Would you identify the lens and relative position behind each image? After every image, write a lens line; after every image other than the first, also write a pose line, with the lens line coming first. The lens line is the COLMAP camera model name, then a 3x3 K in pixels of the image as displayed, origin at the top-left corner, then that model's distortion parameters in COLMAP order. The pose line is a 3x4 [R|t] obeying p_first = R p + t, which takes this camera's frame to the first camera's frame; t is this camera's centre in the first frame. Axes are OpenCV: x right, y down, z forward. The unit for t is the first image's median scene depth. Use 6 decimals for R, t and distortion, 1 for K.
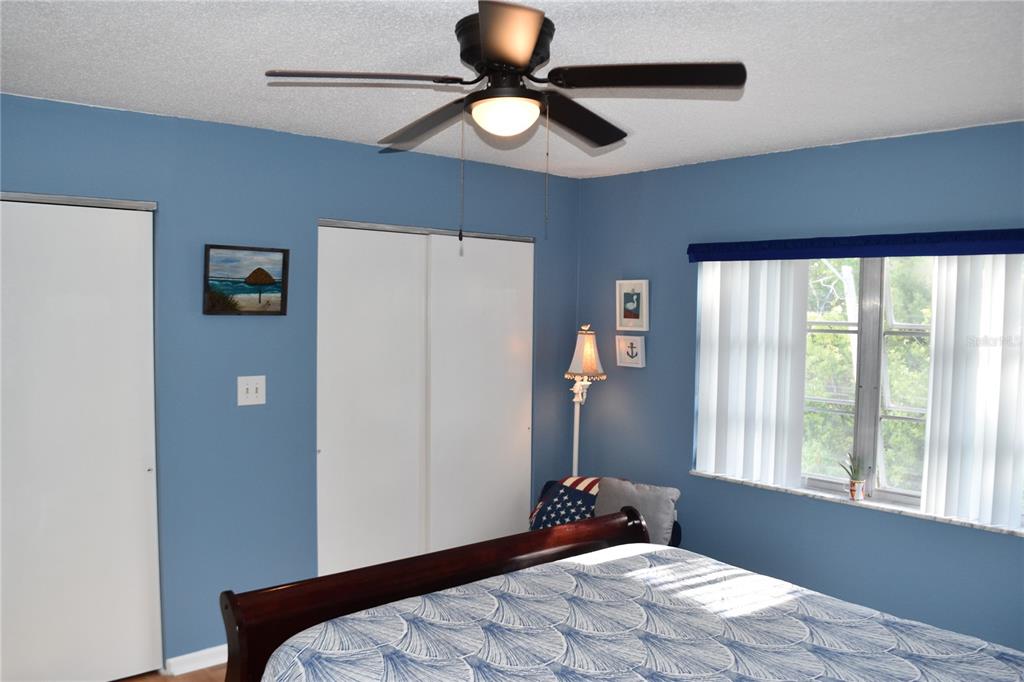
lens RADIAL K [[802.6, 0, 501.0], [0, 802.6, 349.2], [0, 0, 1]] dist [-0.096082, 0.022651]
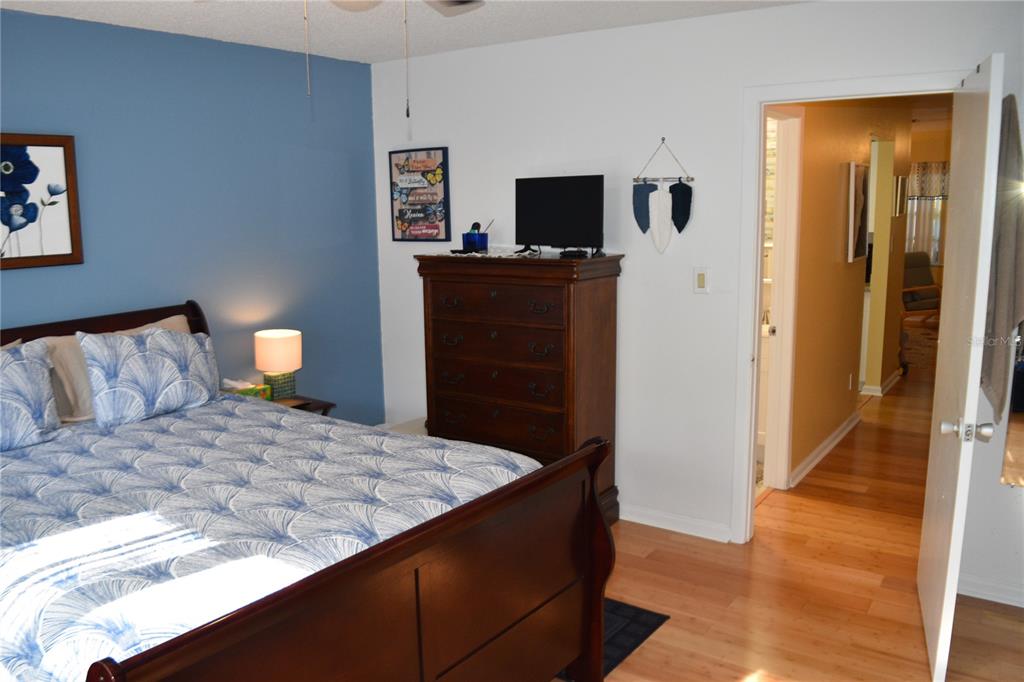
lens RADIAL K [[802.6, 0, 498.6], [0, 802.6, 351.3], [0, 0, 1]] dist [-0.096082, 0.022651]
pose [[-0.977404, 0.043477, -0.206859, 0.027647], [-0.005040, 0.973547, 0.228433, -0.054859], [0.211319, 0.224314, -0.951329, 1.202984]]
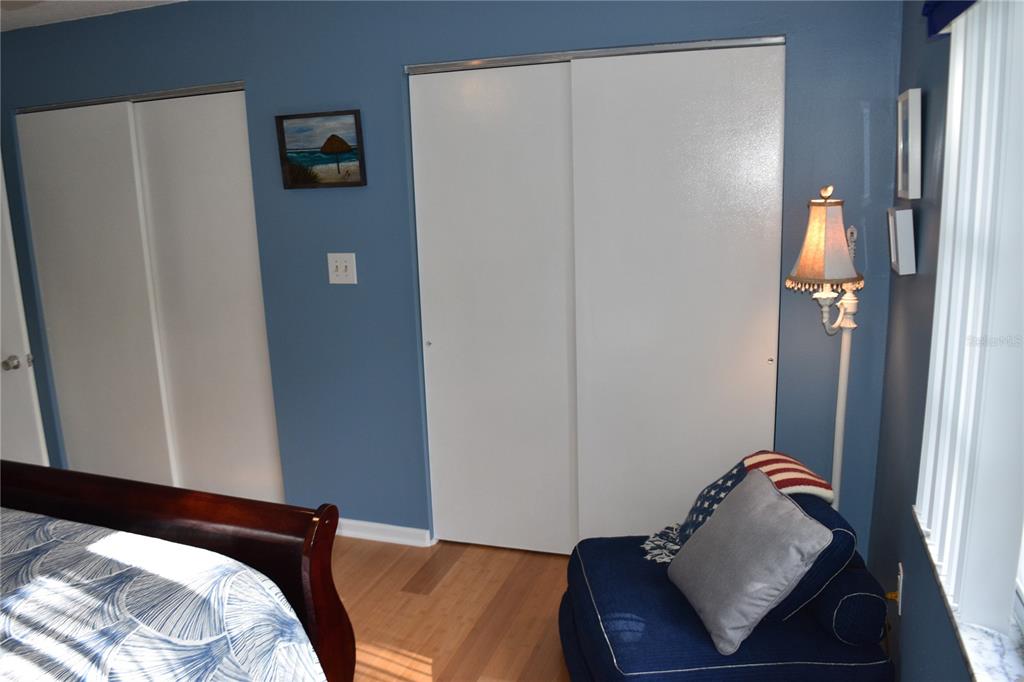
lens RADIAL K [[802.6, 0, 504.2], [0, 802.6, 353.8], [0, 0, 1]] dist [-0.096082, 0.022651]
pose [[0.489265, 0.158361, -0.857637, 0.616090], [-0.002593, 0.983636, 0.180147, -0.019666], [0.872131, -0.085915, 0.481670, 0.716926]]
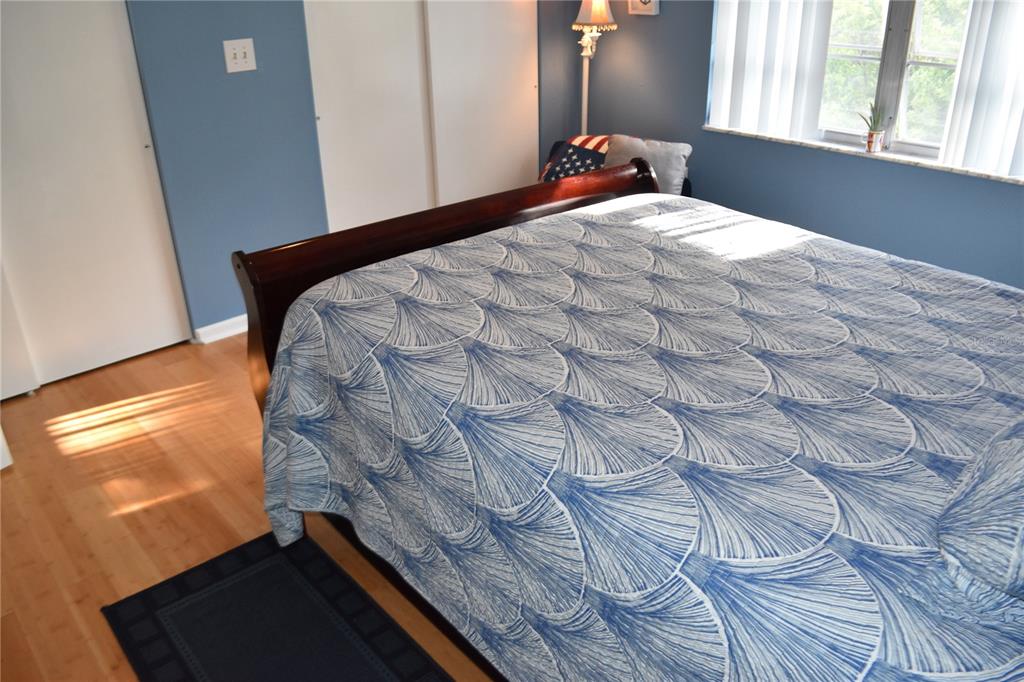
lens RADIAL K [[802.6, 0, 500.0], [0, 802.6, 347.2], [0, 0, 1]] dist [-0.096082, 0.022651]
pose [[0.999206, -0.033600, -0.021431, 0.003384], [0.039278, 0.921292, 0.386883, 0.023132], [0.006745, -0.387417, 0.921880, 0.009682]]
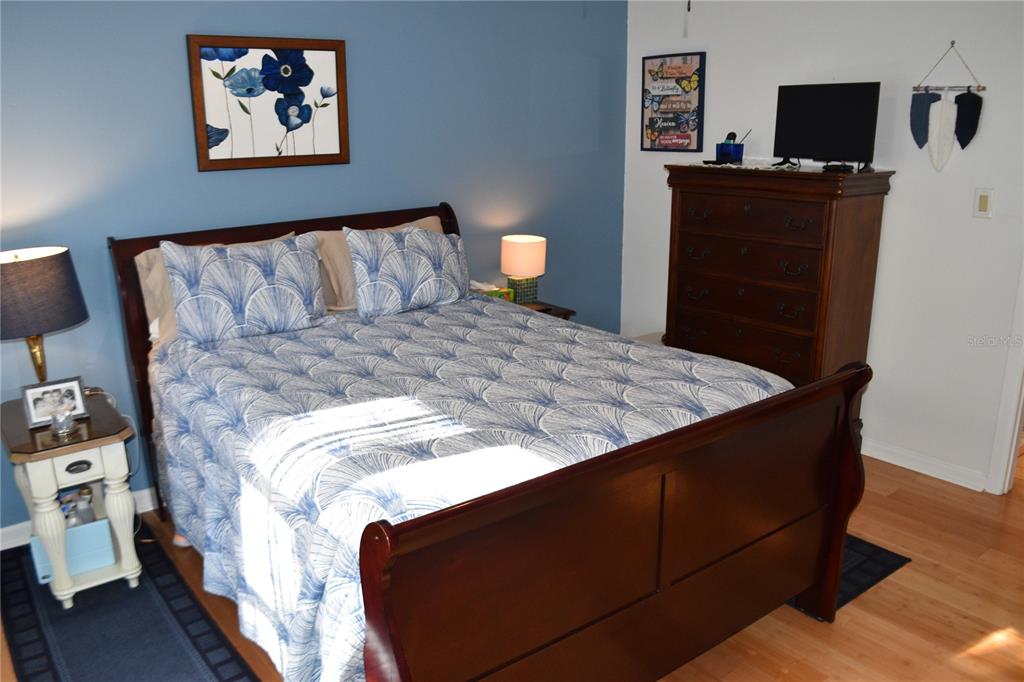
lens RADIAL K [[802.6, 0, 499.7], [0, 802.6, 350.5], [0, 0, 1]] dist [-0.096082, 0.022651]
pose [[-0.997520, -0.017227, 0.068244, 0.052348], [0.006030, 0.945104, 0.326715, -0.045275], [-0.070126, 0.326316, -0.942656, 1.202235]]
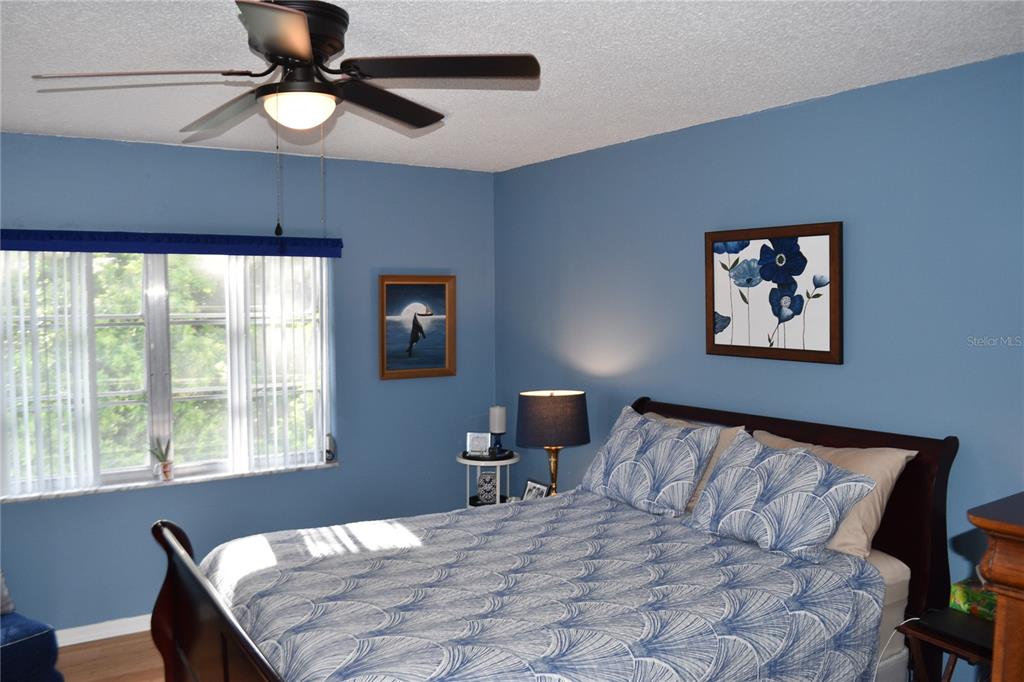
lens RADIAL K [[835.9, 0, 502.4], [0, 835.9, 353.3], [0, 0, 1]] dist [-0.093681, 0.024040]
pose [[0.145235, -0.079030, 0.986236, -0.603042], [0.059212, 0.995712, 0.071070, -0.034830], [-0.987624, 0.048075, 0.149292, 0.391535]]
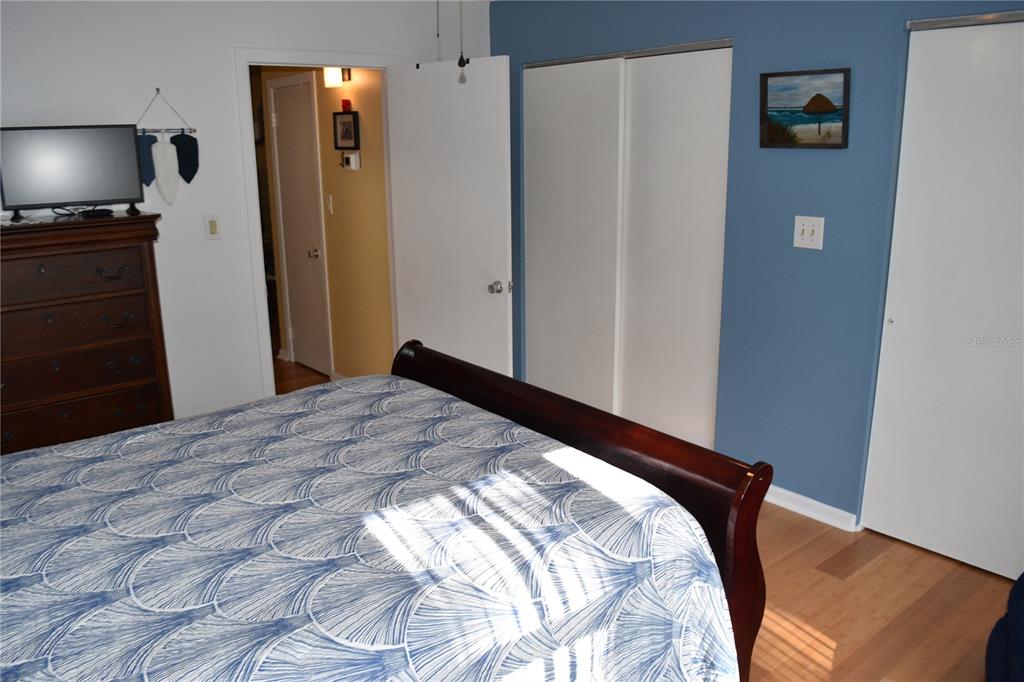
lens RADIAL K [[802.6, 0, 503.7], [0, 802.6, 355.1], [0, 0, 1]] dist [-0.096082, 0.022651]
pose [[-0.045724, 0.241424, -0.969342, 0.629091], [-0.039086, 0.969181, 0.243228, -0.019116], [0.998189, 0.049009, -0.034878, 0.701127]]
